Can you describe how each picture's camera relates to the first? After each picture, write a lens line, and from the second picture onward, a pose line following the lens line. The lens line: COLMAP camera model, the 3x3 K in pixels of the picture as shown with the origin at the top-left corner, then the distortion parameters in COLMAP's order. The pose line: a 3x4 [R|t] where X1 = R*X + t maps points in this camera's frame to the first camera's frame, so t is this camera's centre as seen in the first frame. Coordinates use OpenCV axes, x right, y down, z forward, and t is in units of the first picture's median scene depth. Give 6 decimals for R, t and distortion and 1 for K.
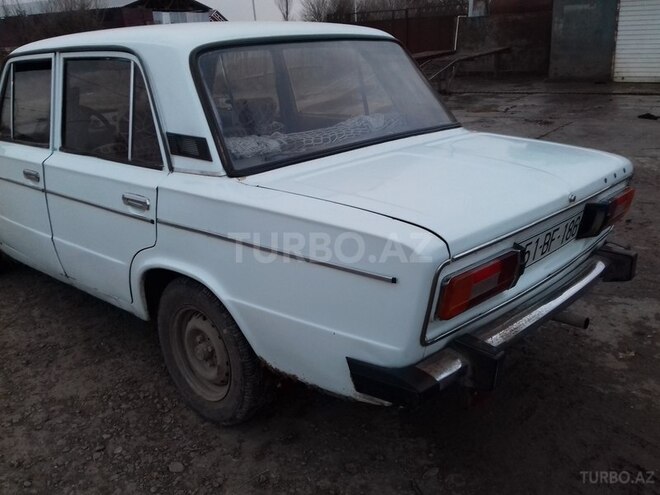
lens RADIAL K [[613.0, 0, 330.0], [0, 613.0, 247.5], [0, 0, 1]] dist [0.007230, 0.006210]
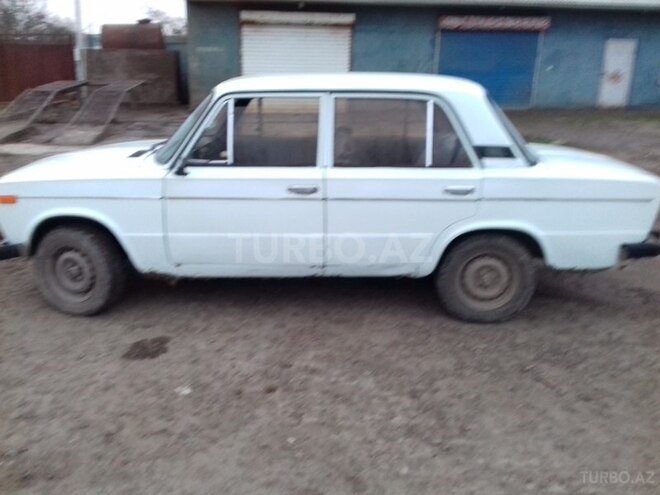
lens RADIAL K [[590.3, 0, 330.0], [0, 590.3, 247.5], [0, 0, 1]] dist [0.072236, -0.000029]
pose [[0.758197, -0.151082, 0.634281, -1.260175], [0.176478, 0.984026, 0.023434, -0.018910], [-0.627689, 0.094169, 0.772748, 0.040077]]
